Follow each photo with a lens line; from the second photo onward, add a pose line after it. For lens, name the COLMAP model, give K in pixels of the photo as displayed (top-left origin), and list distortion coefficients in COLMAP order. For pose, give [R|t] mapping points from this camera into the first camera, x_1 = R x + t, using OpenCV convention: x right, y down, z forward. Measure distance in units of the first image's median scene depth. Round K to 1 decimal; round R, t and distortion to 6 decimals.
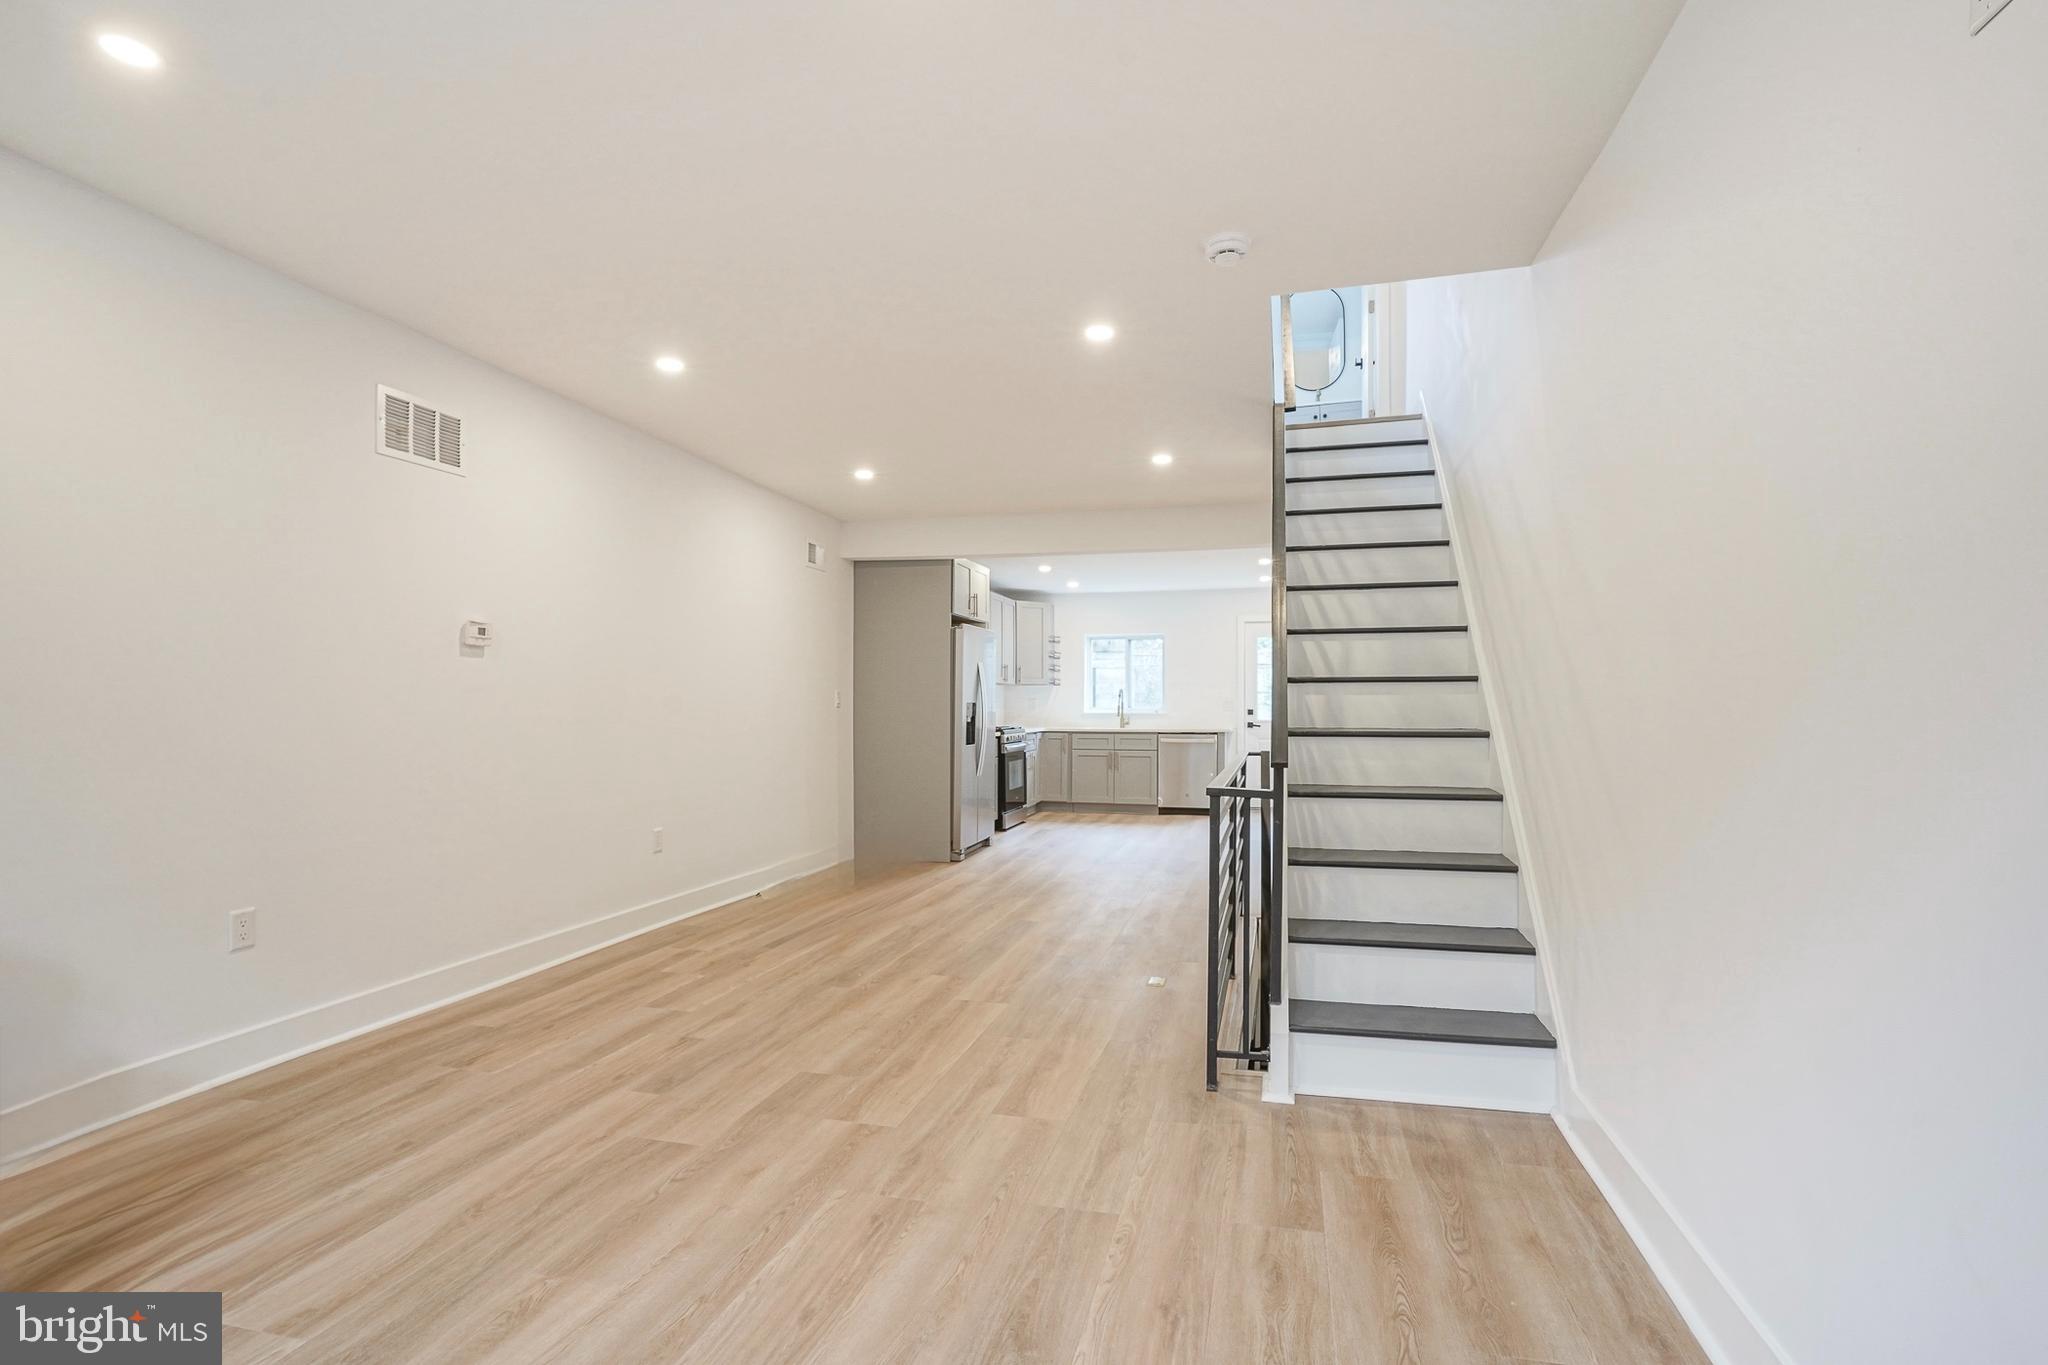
lens RADIAL K [[1000.7, 0, 1024.0], [0, 1000.7, 682.5], [0, 0, 1]] dist [-0.001387, 0.000033]
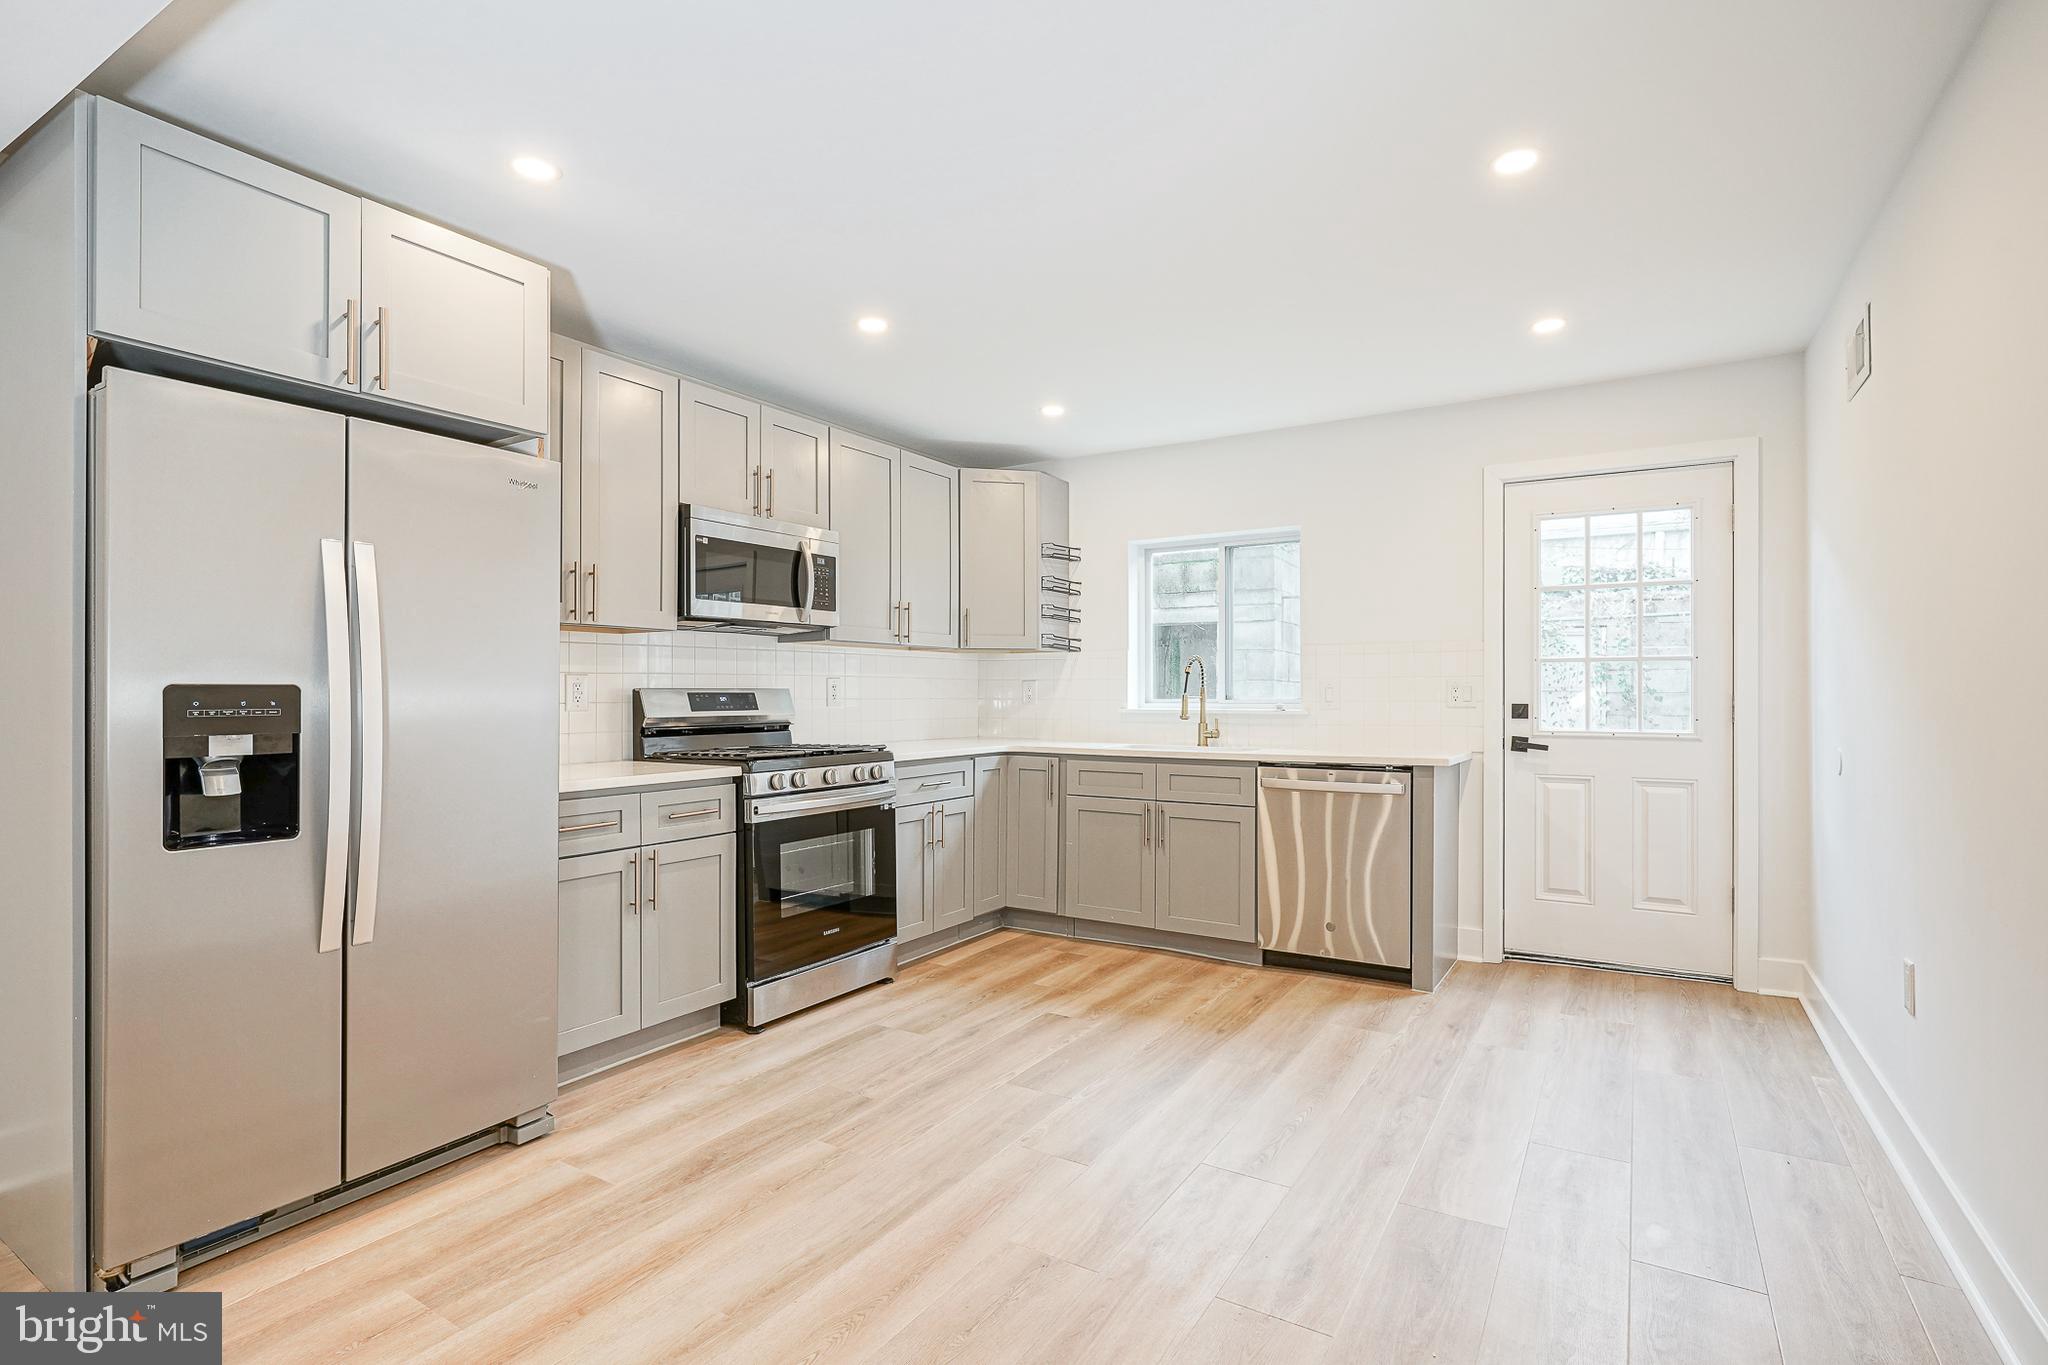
lens RADIAL K [[1000.7, 0, 1024.0], [0, 1000.7, 682.5], [0, 0, 1]] dist [-0.001387, 0.000033]
pose [[0.952656, -0.004811, -0.304013, 0.459605], [0.009367, 0.999865, 0.013529, 0.032501], [0.303906, -0.015736, 0.952572, 1.628630]]
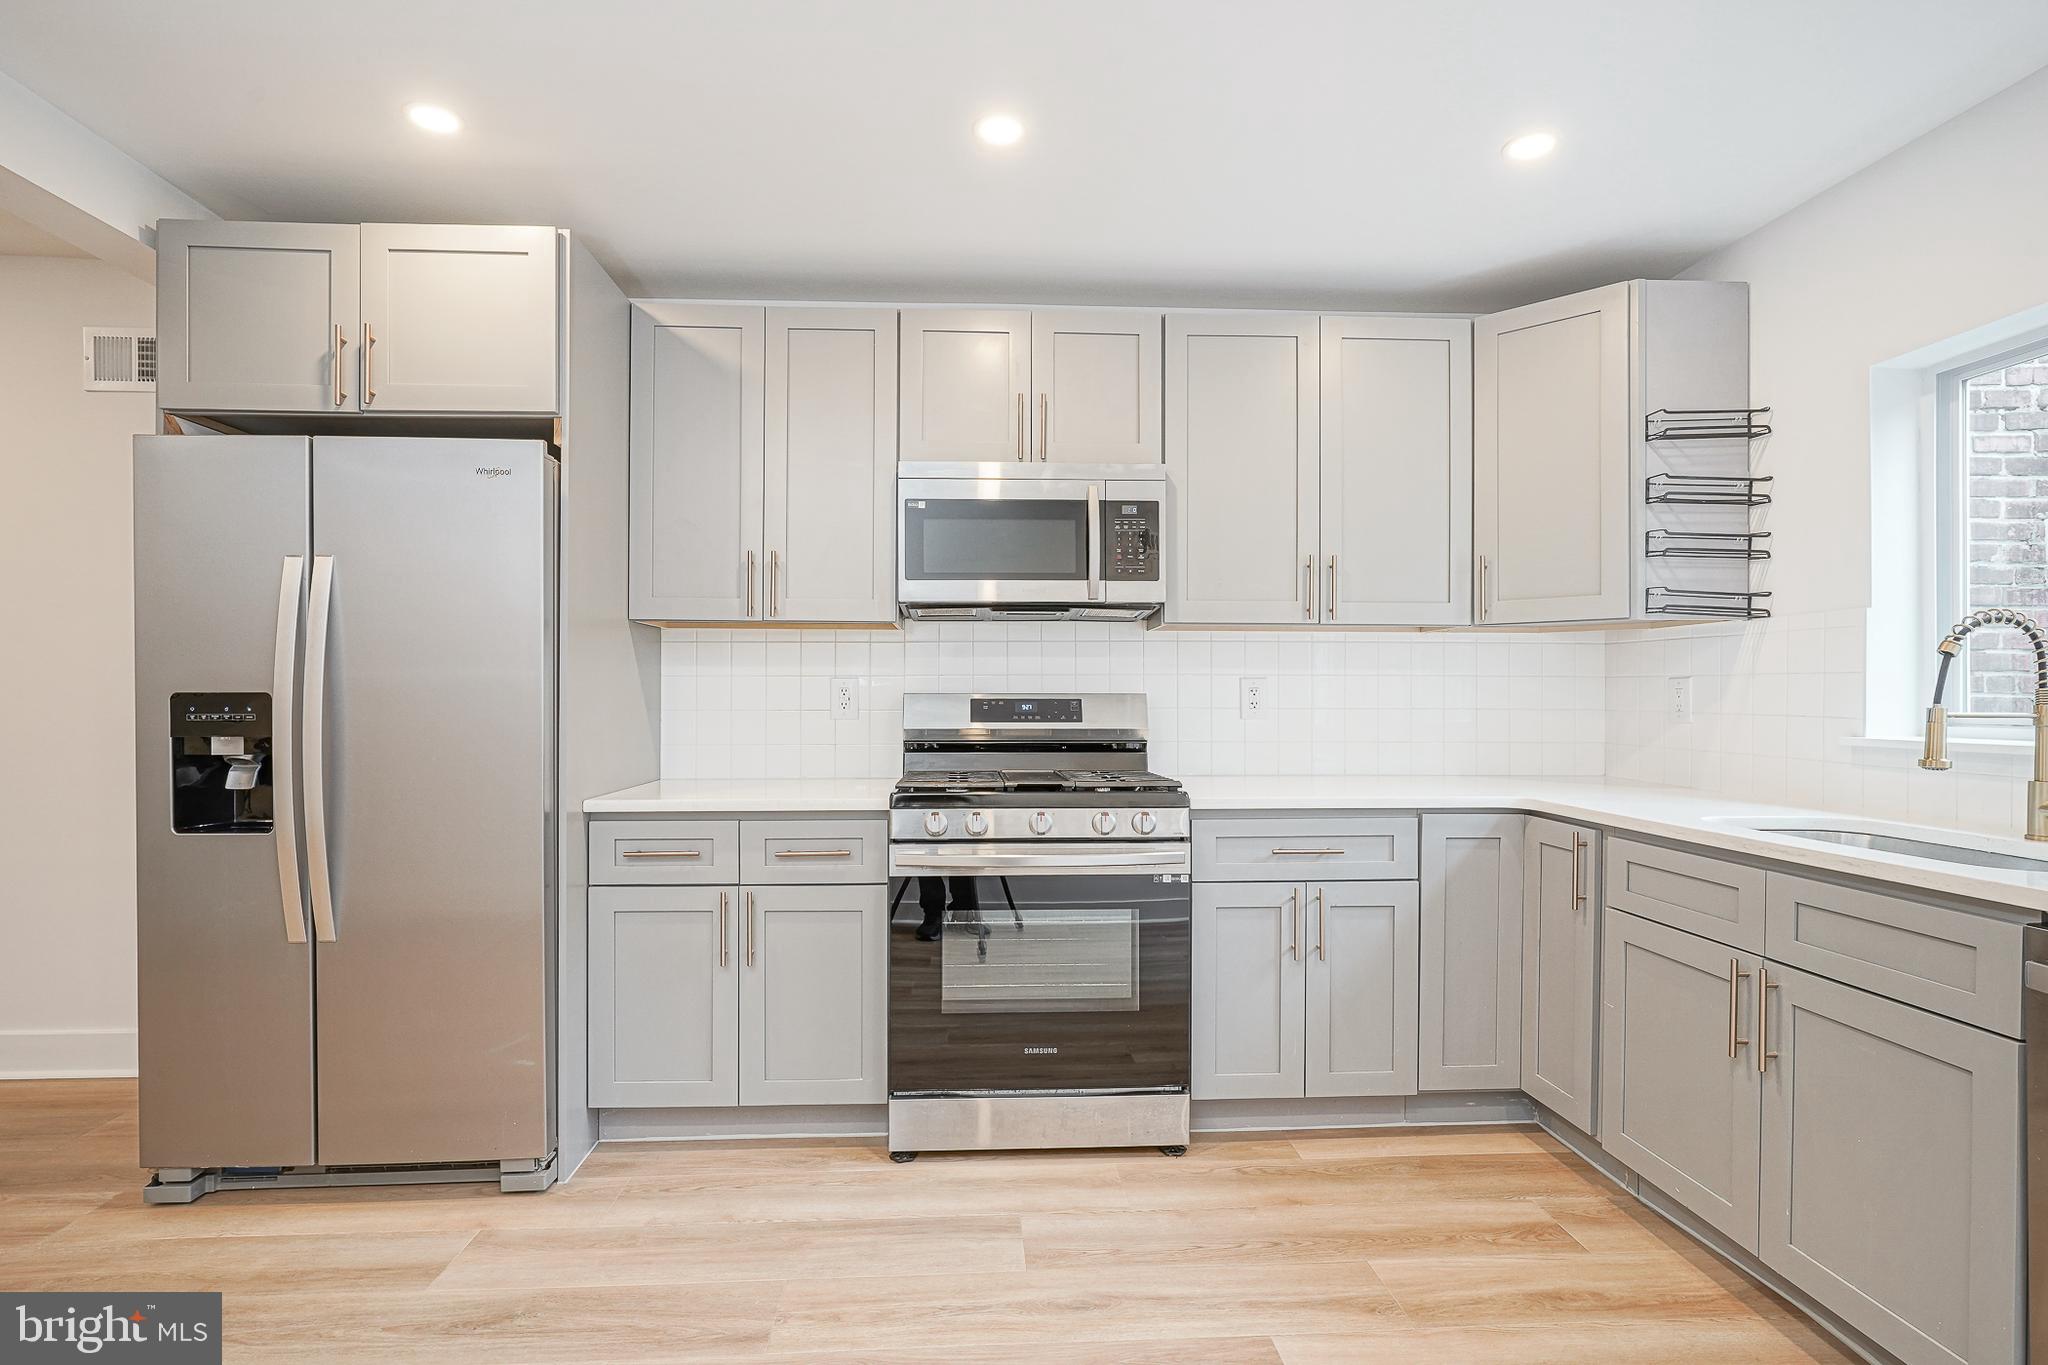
lens RADIAL K [[1004.2, 0, 1023.9], [0, 1004.2, 689.4], [0, 0, 1]] dist [-0.004434, -0.000196]
pose [[0.294132, -0.006778, -0.955741, 0.617989], [0.023305, 0.999728, 0.000082, 0.046456], [0.955481, -0.022298, 0.294210, 2.294565]]
